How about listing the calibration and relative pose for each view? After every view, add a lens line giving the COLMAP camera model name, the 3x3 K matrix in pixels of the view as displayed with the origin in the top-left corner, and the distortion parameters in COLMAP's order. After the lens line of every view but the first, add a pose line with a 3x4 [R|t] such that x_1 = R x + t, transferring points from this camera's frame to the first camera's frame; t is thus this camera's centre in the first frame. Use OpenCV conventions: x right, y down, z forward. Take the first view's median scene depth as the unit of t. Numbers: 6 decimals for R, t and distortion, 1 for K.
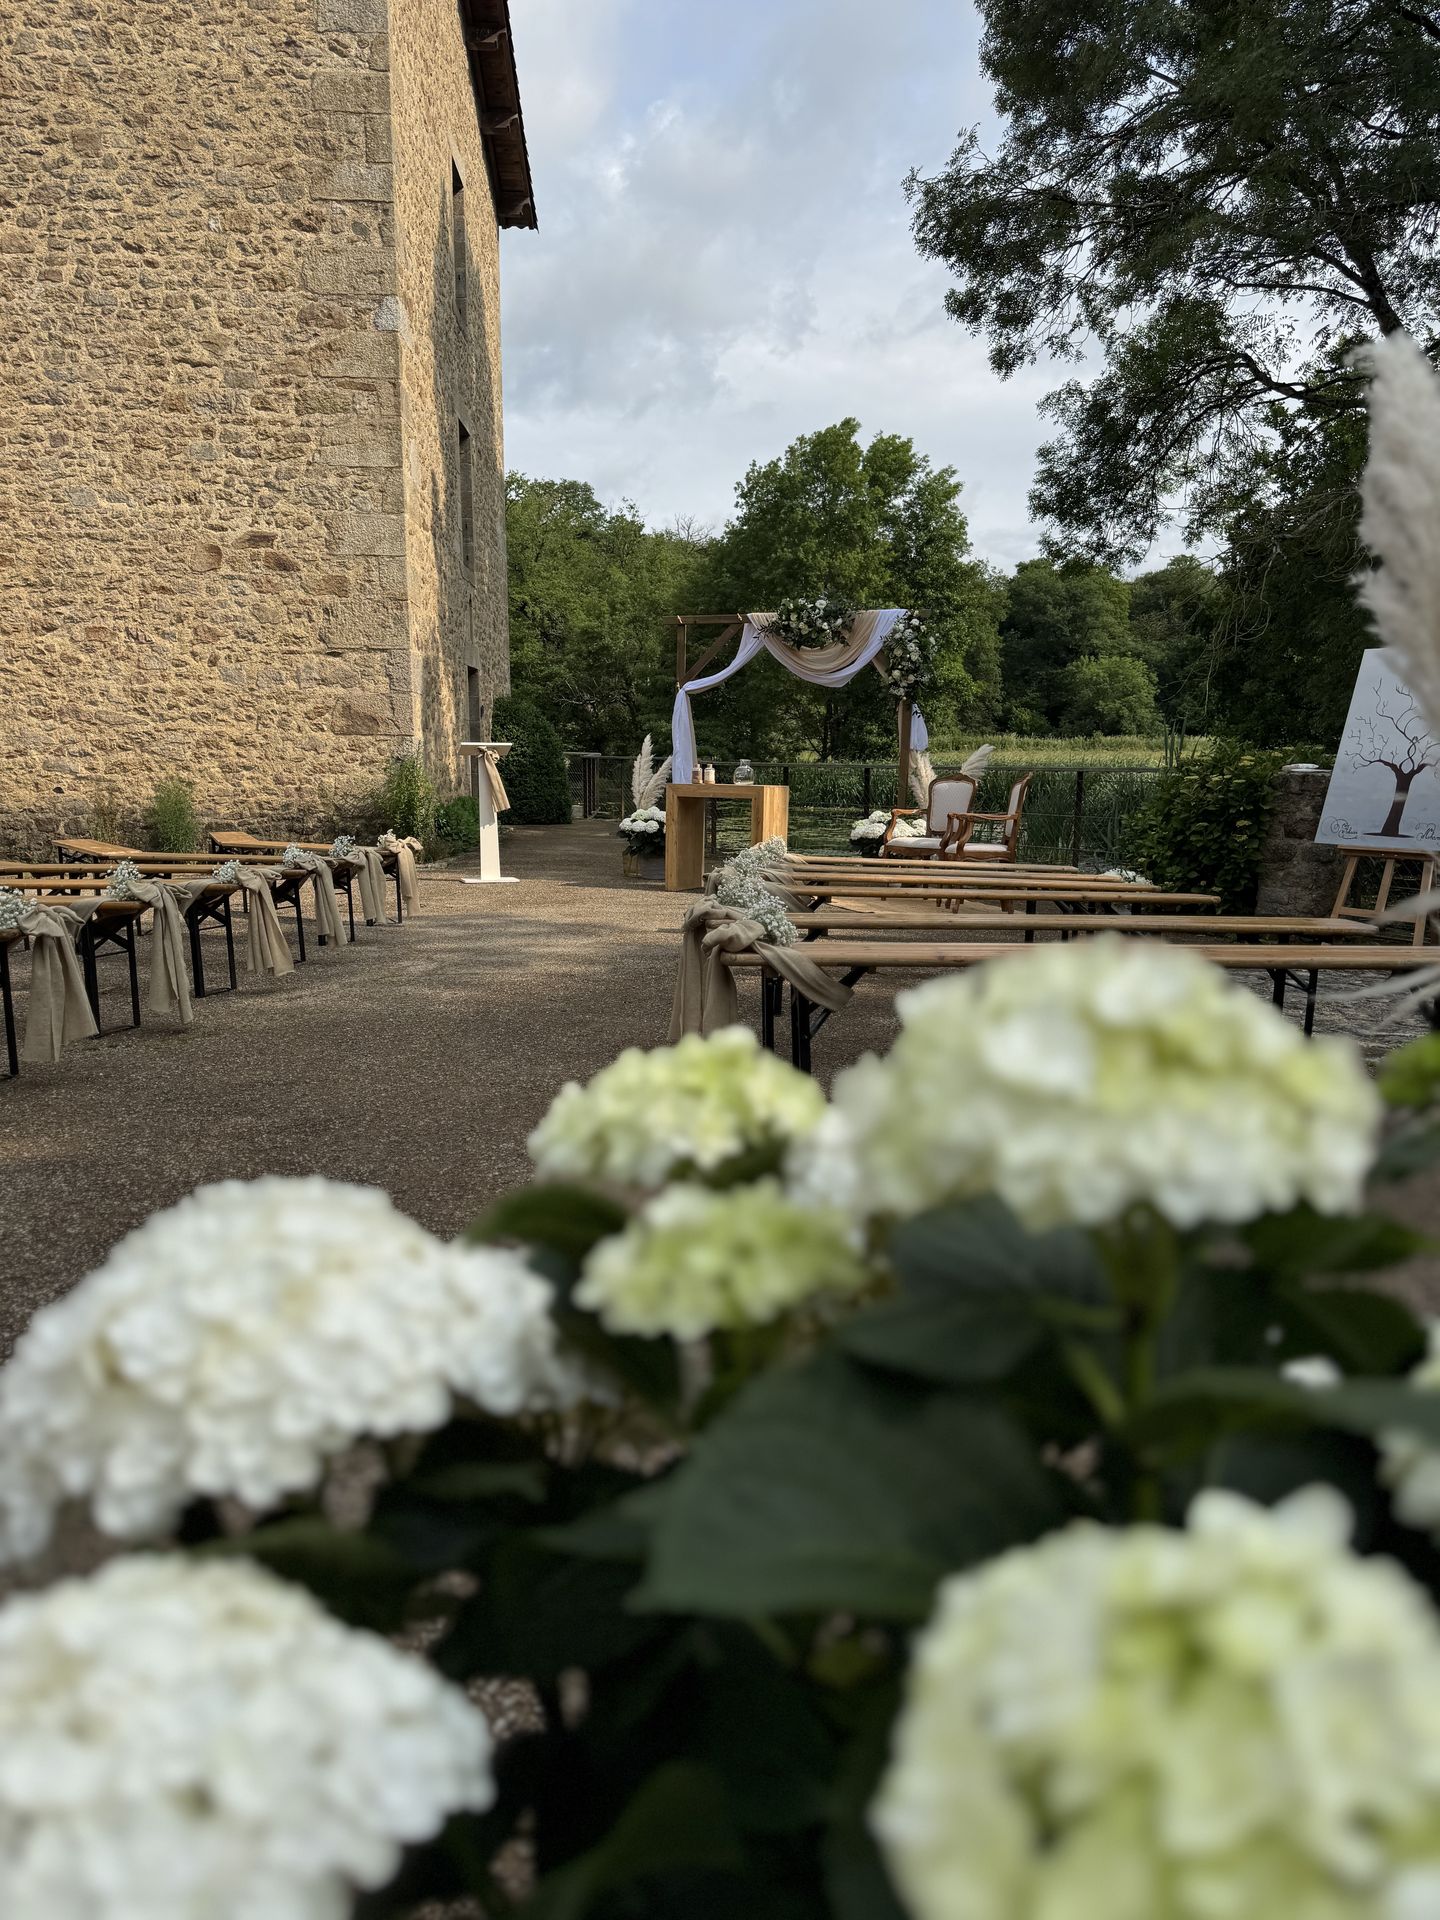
lens RADIAL K [[1419.6, 0, 720.0], [0, 1419.6, 960.0], [0, 0, 1]] dist [0.222515, -0.433253]
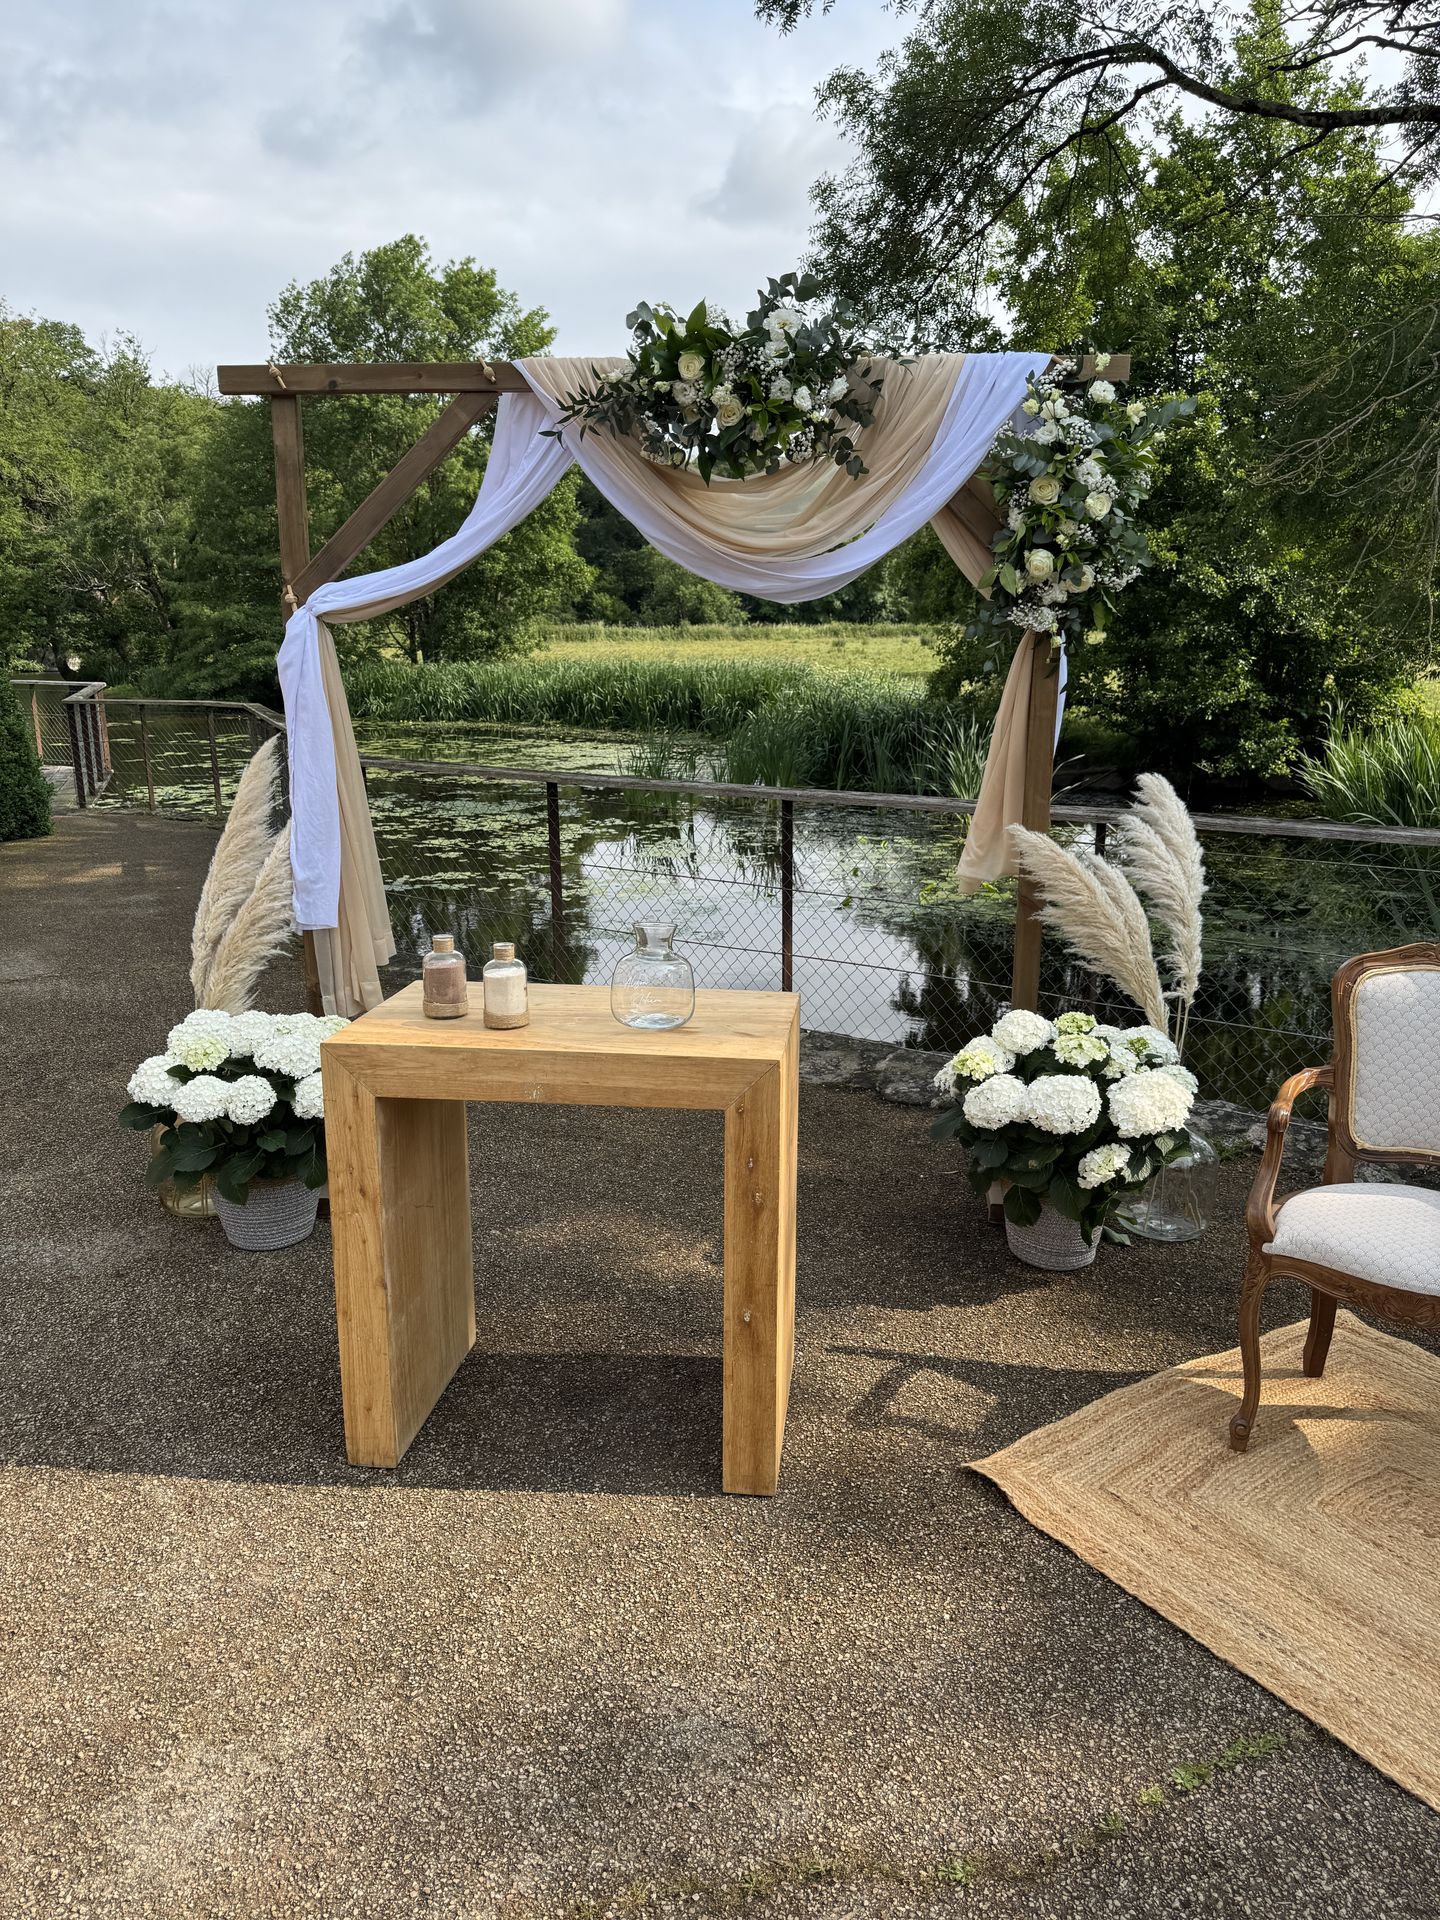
lens RADIAL K [[1381.0, 0, 720.0], [0, 1381.0, 960.0], [0, 0, 1]] dist [0.043383, -0.000124]
pose [[0.952409, -0.085002, 0.292730, -0.021369], [0.059285, 0.993648, 0.095645, -0.082074], [-0.299001, -0.073739, 0.951400, 0.407592]]
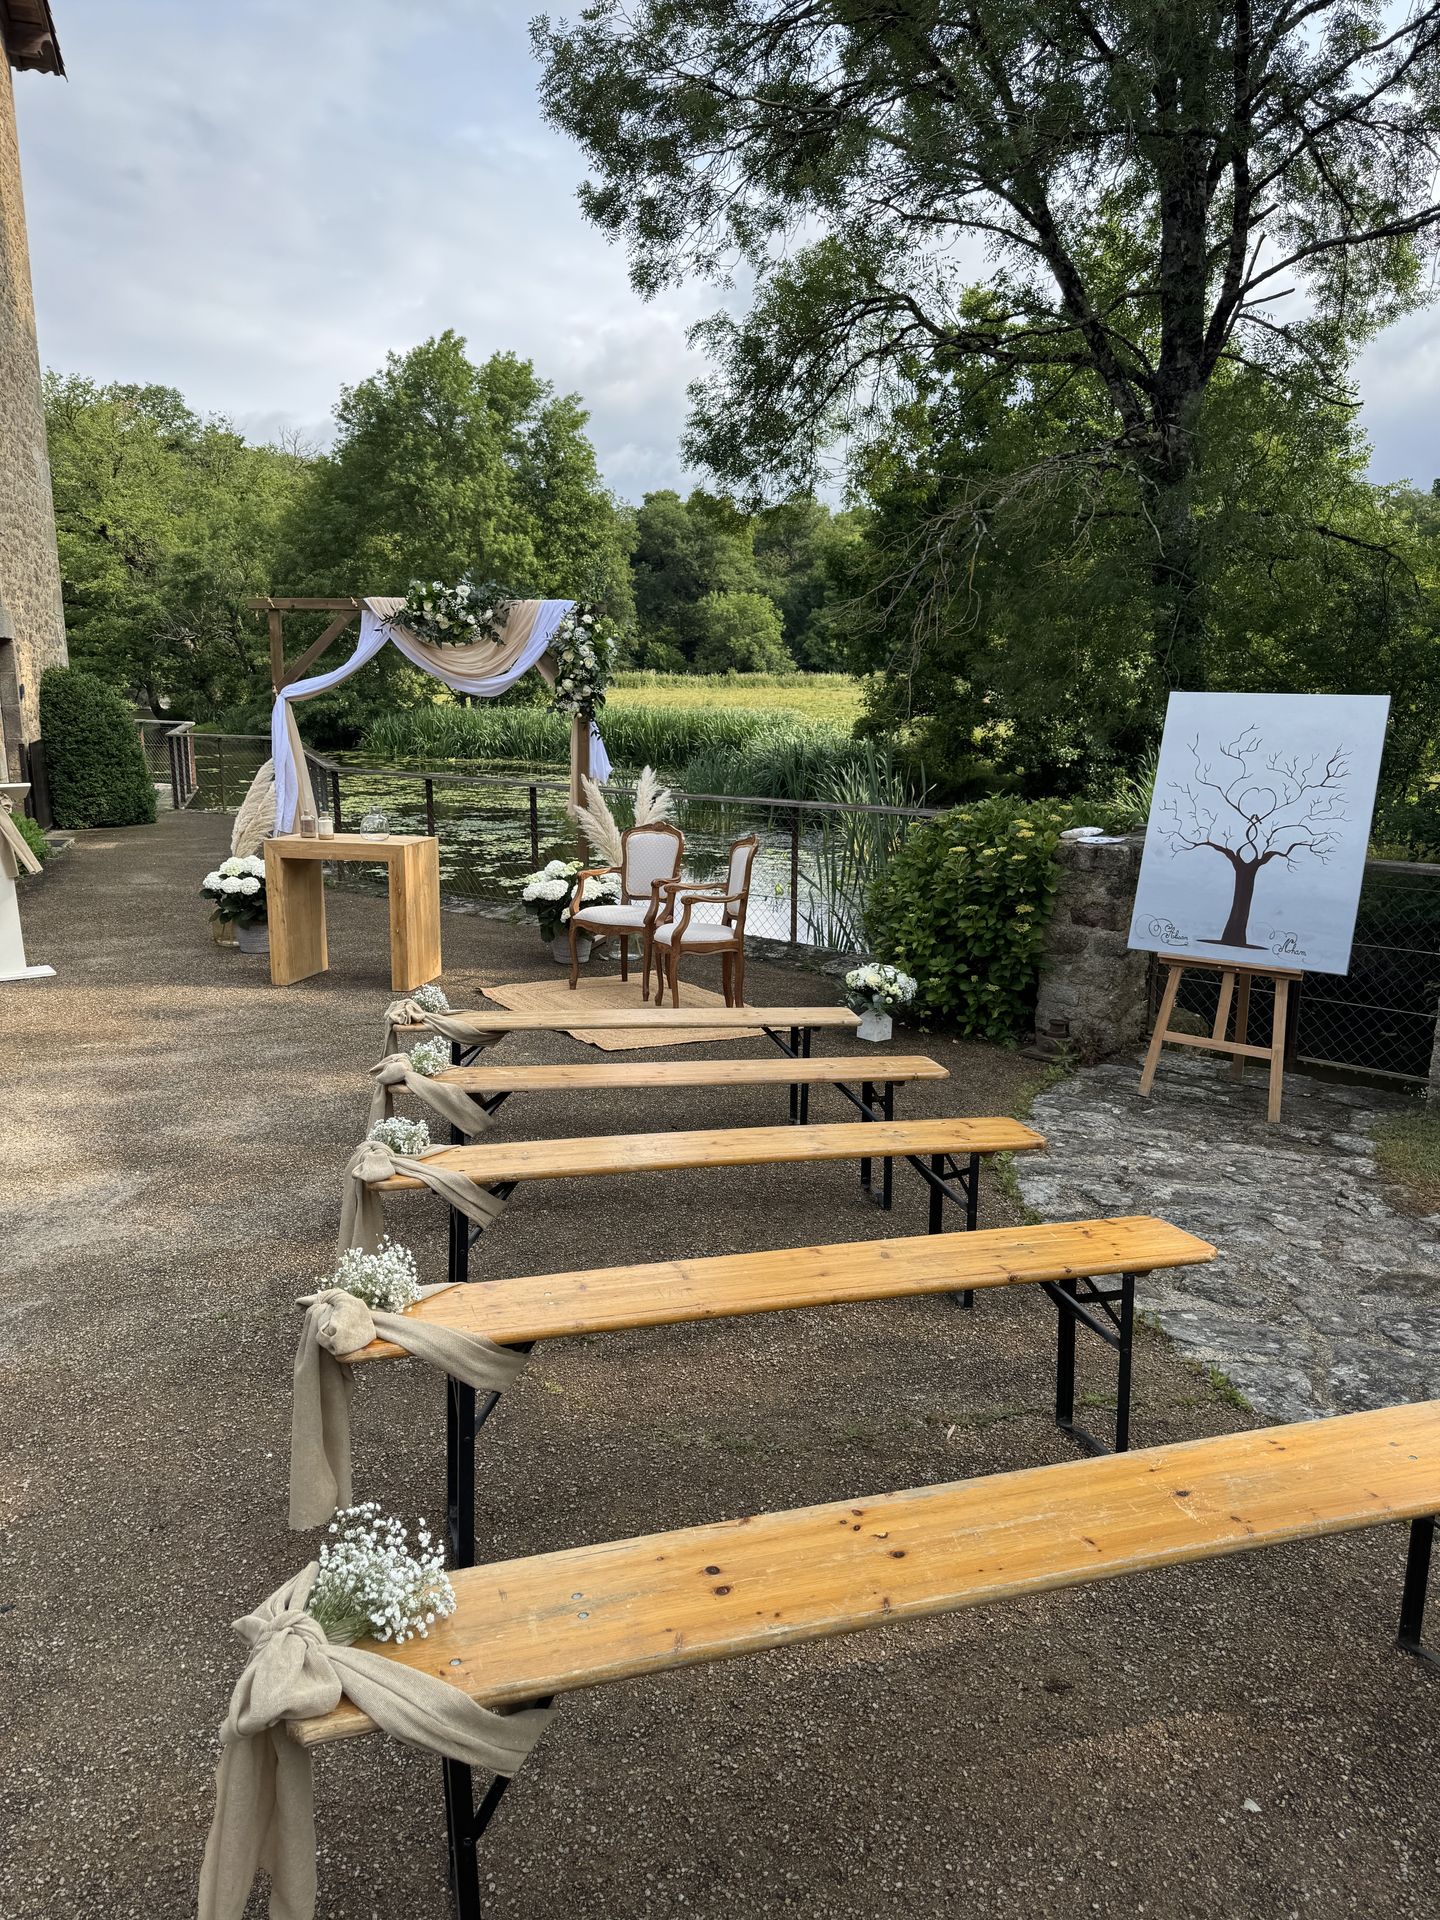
lens RADIAL K [[1400.9, 0, 720.0], [0, 1400.9, 960.0], [0, 0, 1]] dist [0.158690, -0.223212]
pose [[0.968579, -0.055419, 0.242454, 0.004524], [0.042332, 0.997368, 0.058862, -0.050715], [-0.245078, -0.046749, 0.968376, 0.125418]]
